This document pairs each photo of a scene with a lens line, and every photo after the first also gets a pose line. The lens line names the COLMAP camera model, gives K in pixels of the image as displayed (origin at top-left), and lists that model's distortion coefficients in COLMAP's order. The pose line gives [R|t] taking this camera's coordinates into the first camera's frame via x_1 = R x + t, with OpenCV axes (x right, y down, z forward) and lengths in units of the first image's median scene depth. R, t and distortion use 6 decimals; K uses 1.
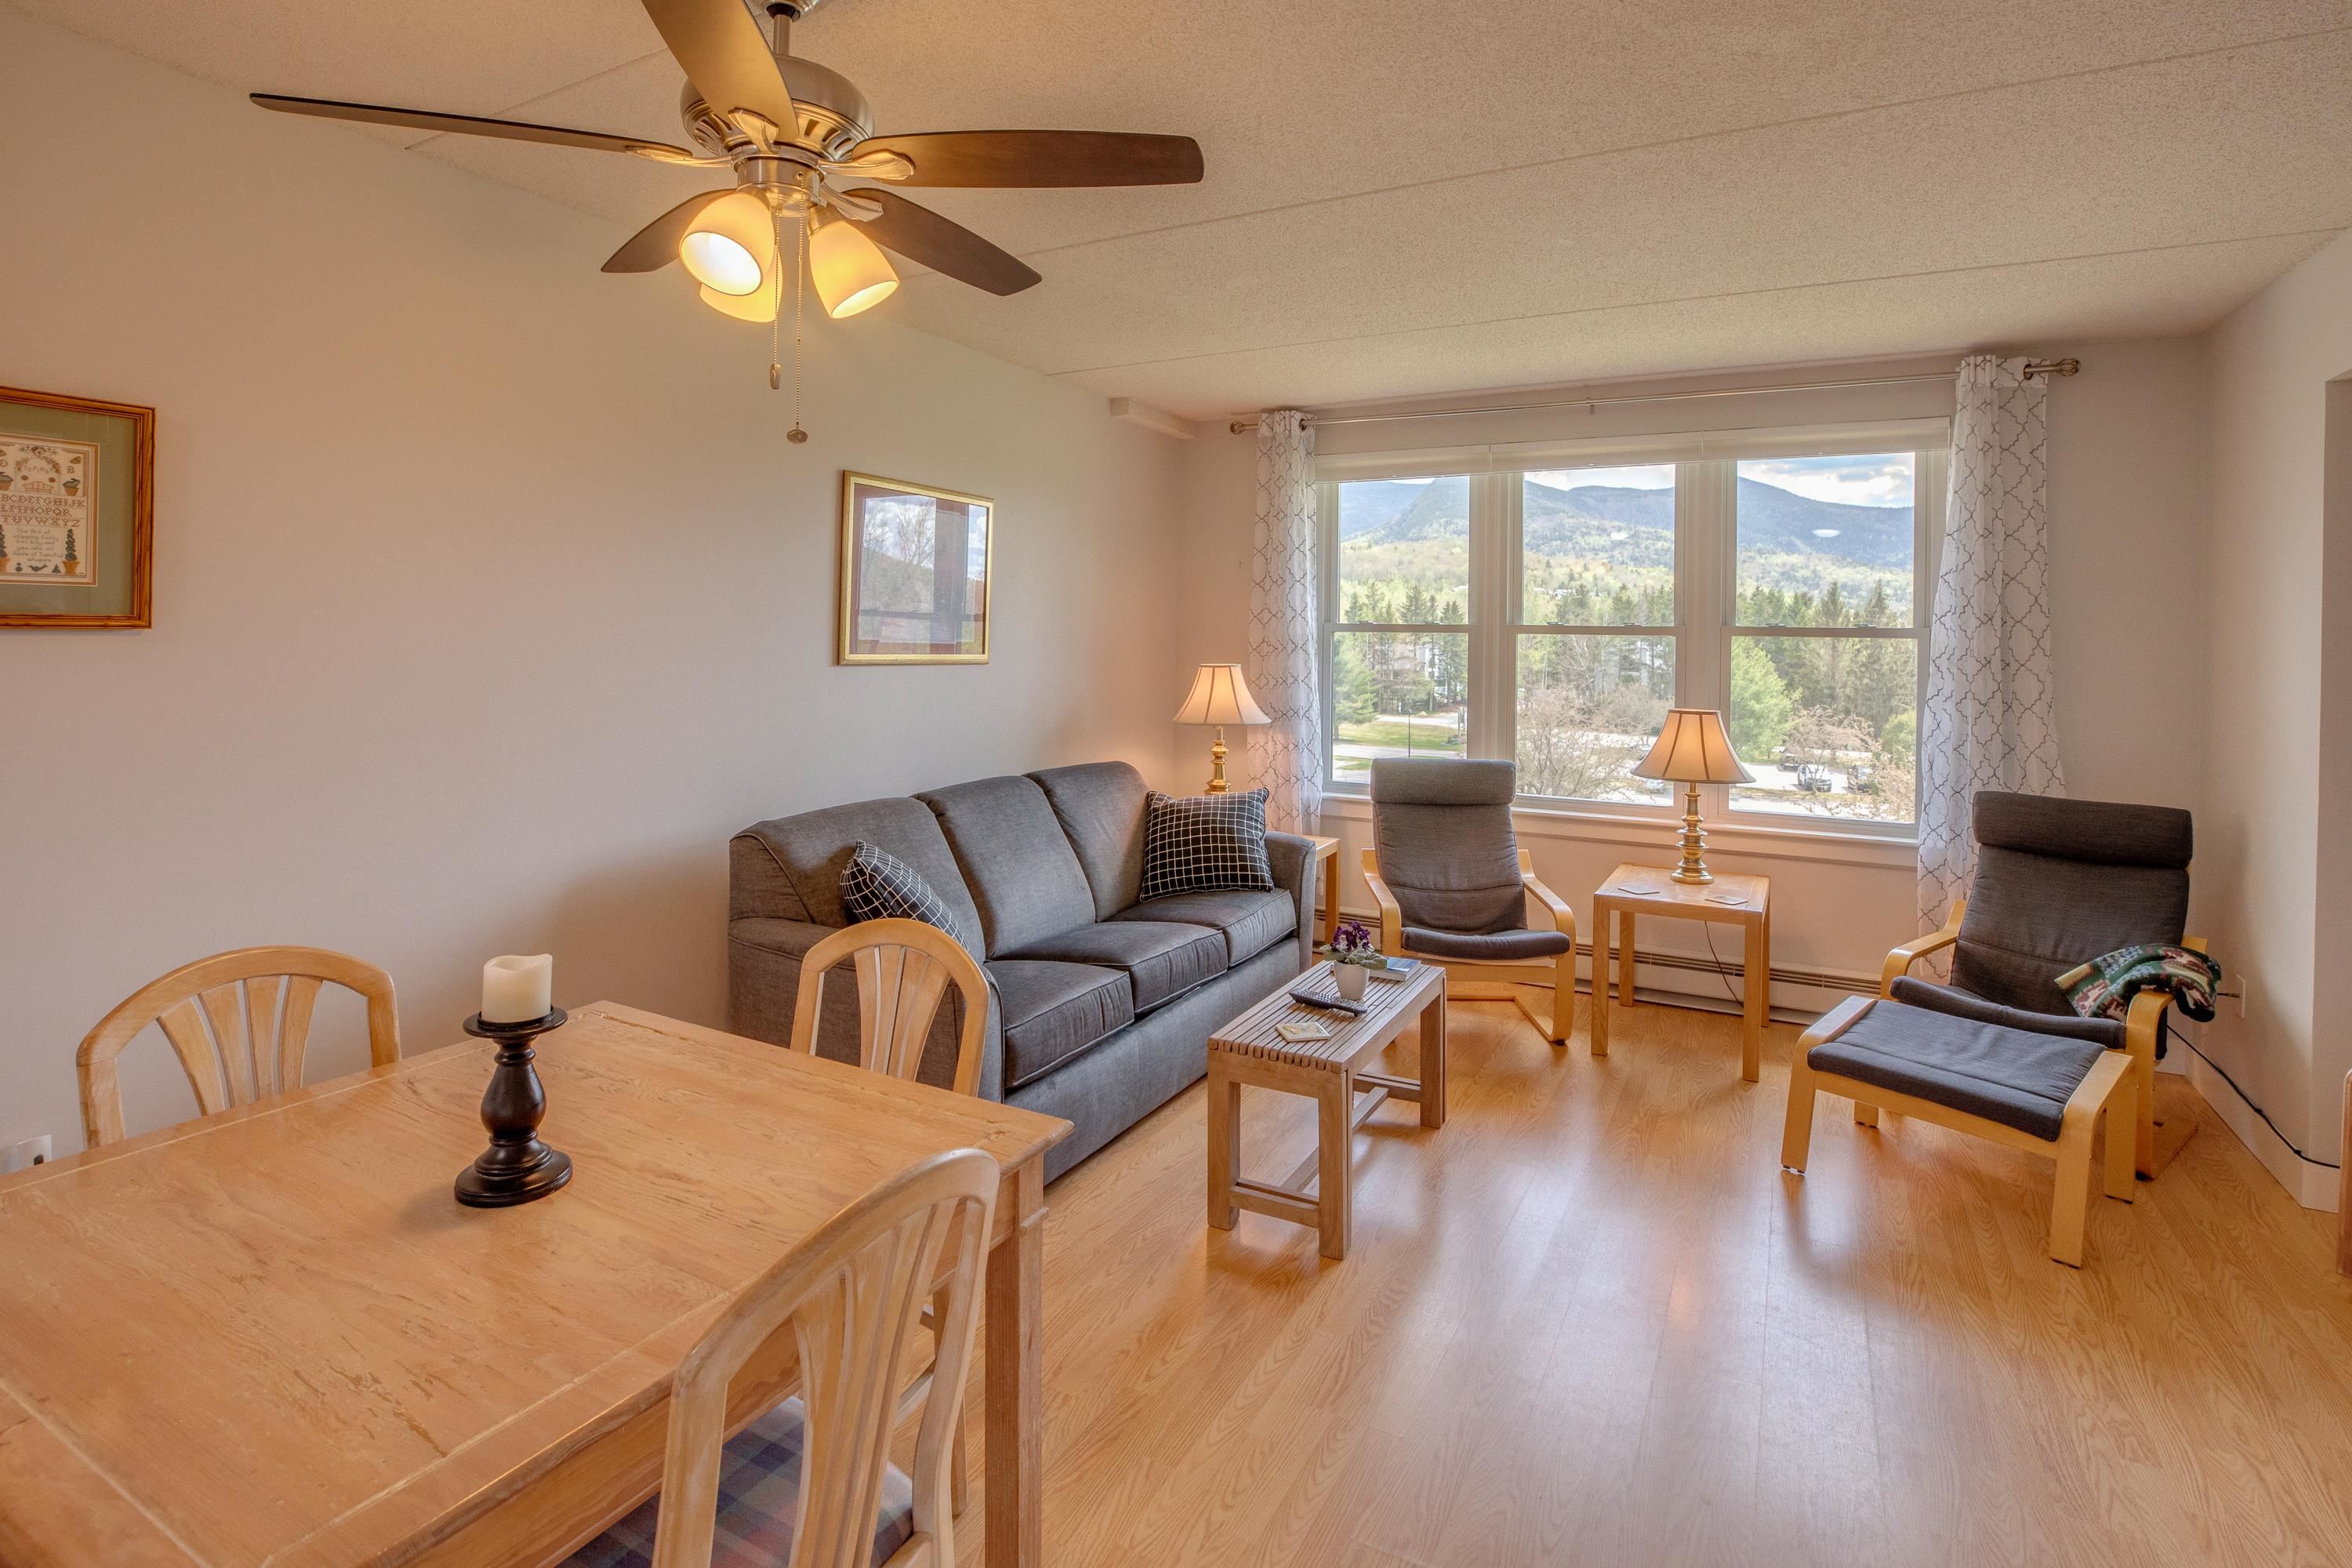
lens RADIAL K [[1173.8, 0, 1183.9], [0, 1173.8, 643.3], [0, 0, 1]] dist [-0.000529, 0.000130]
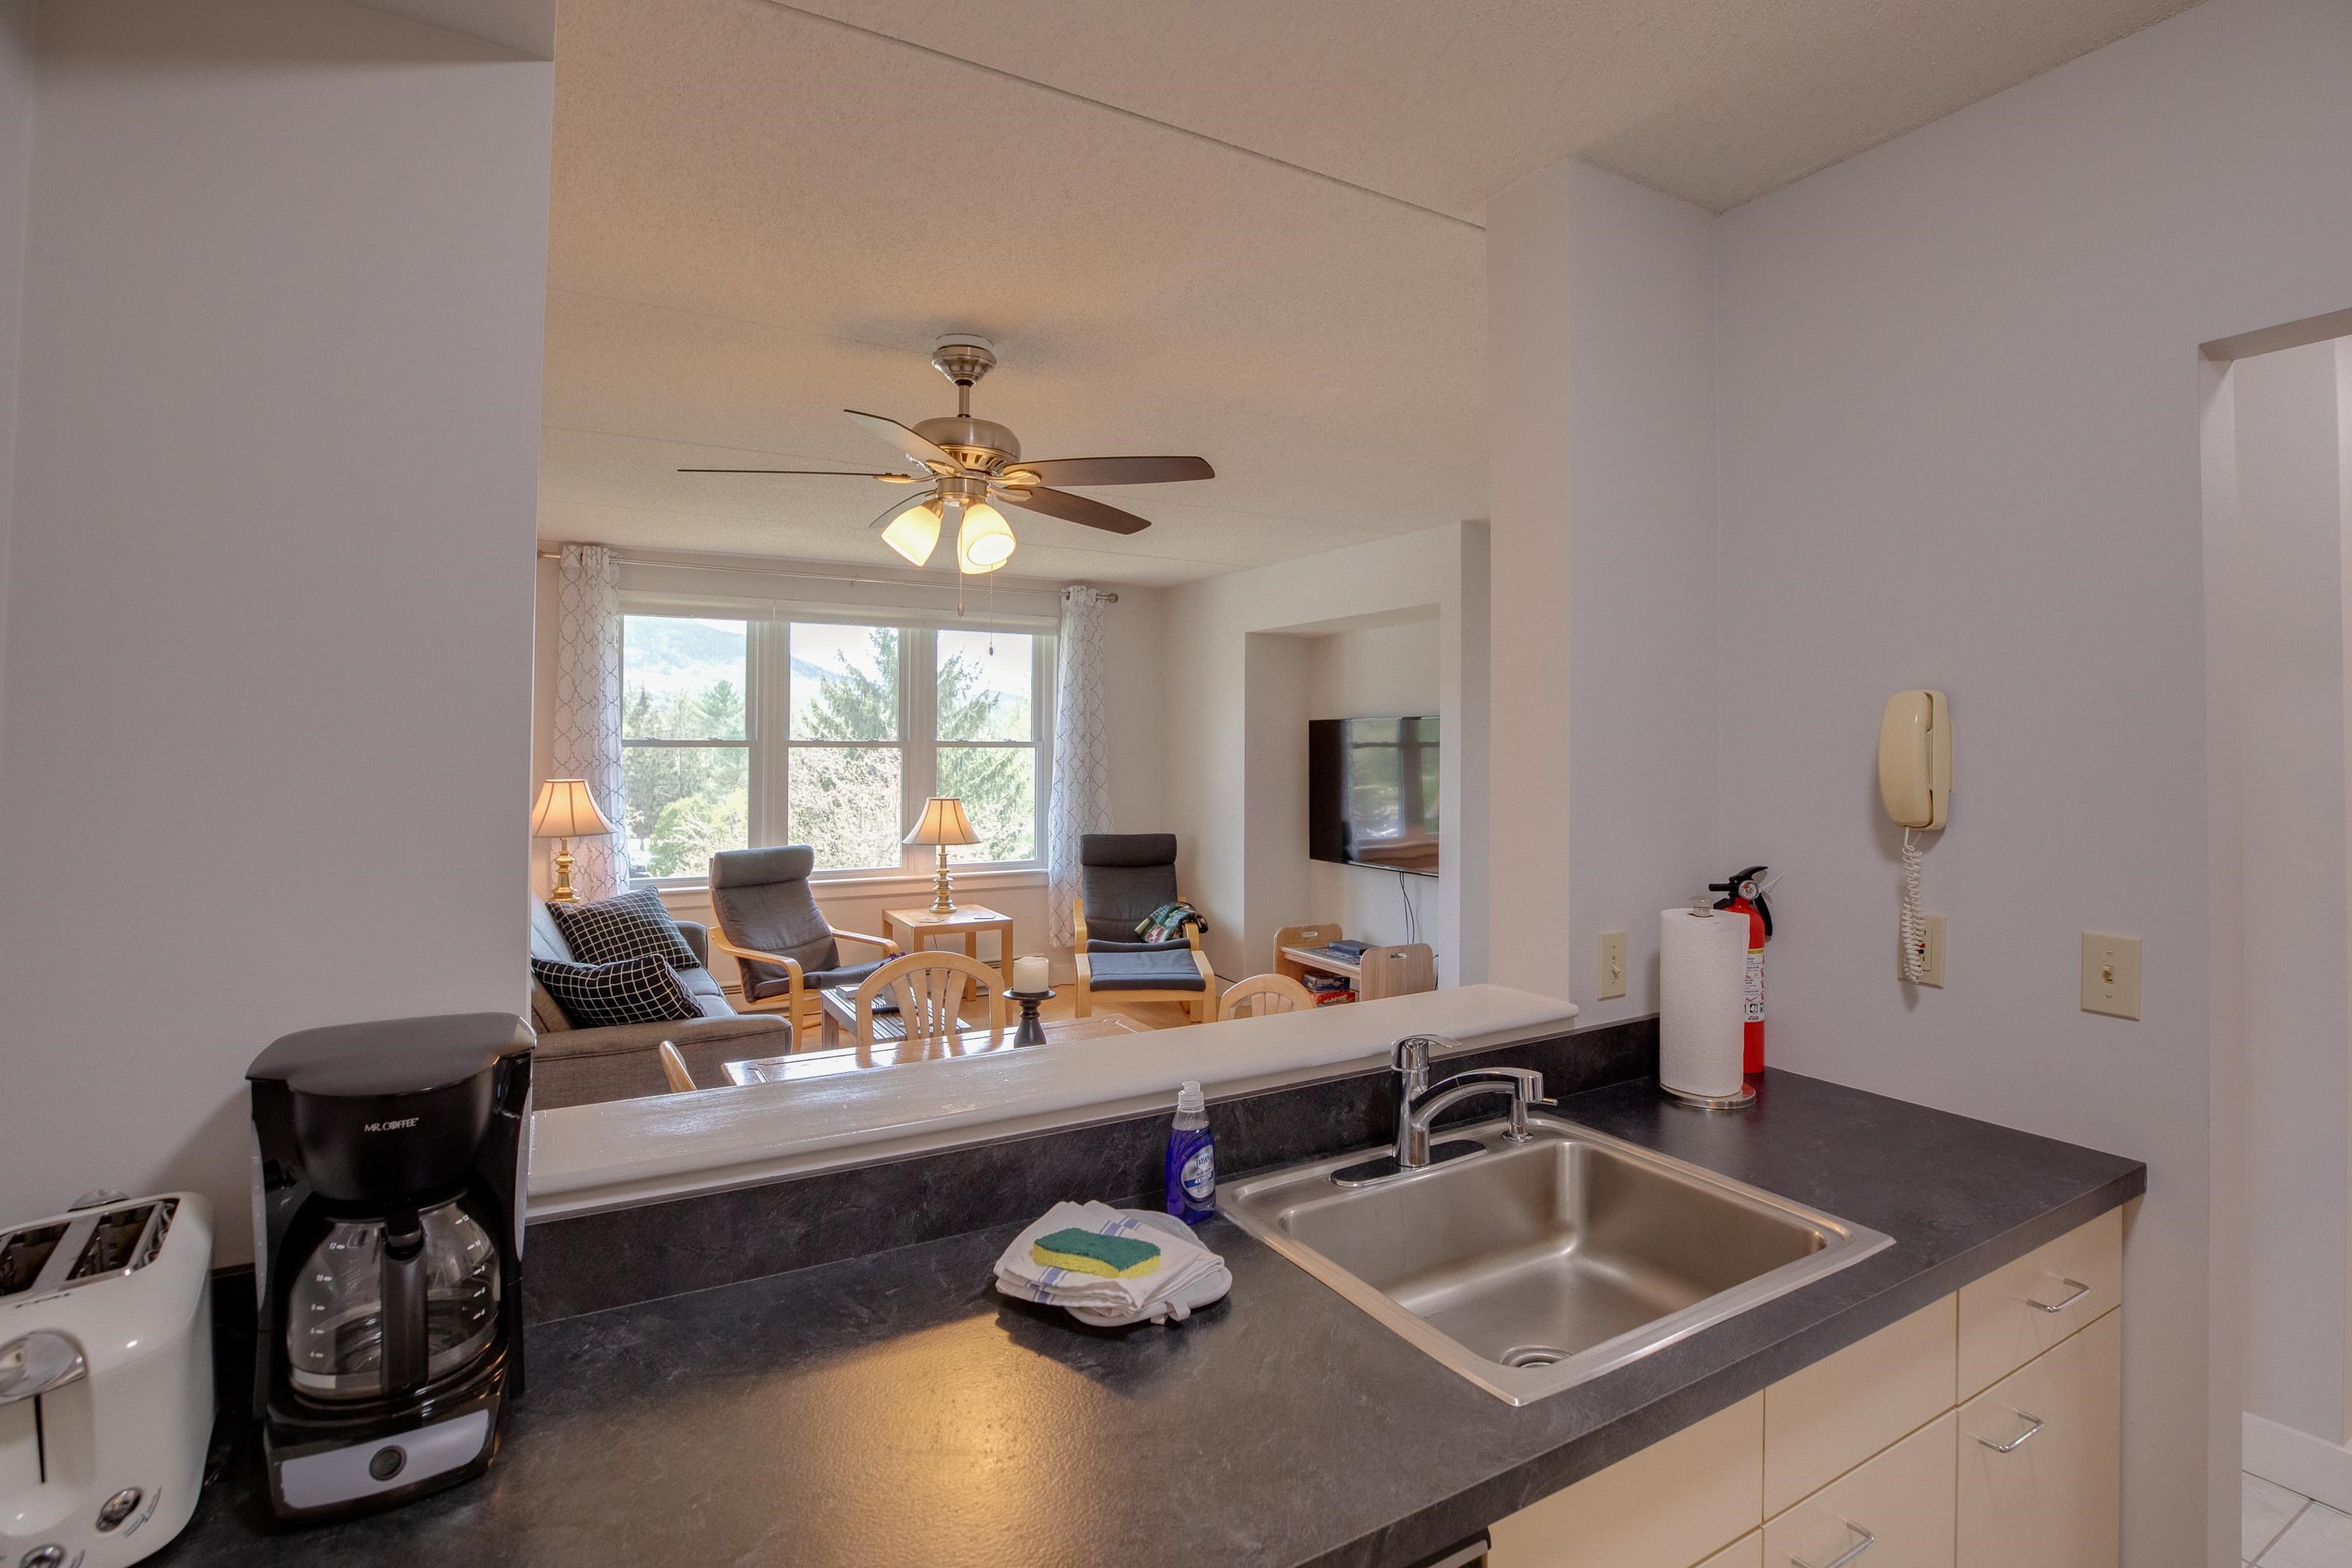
lens RADIAL K [[1145.0, 0, 1178.7], [0, 1145.0, 742.7], [0, 0, 1]] dist [-0.013244, 0.000510]
pose [[0.539985, -0.011398, 0.841597, -0.631551], [0.008805, 0.999930, 0.007893, -0.022355], [-0.841628, 0.003148, 0.540048, -0.041231]]
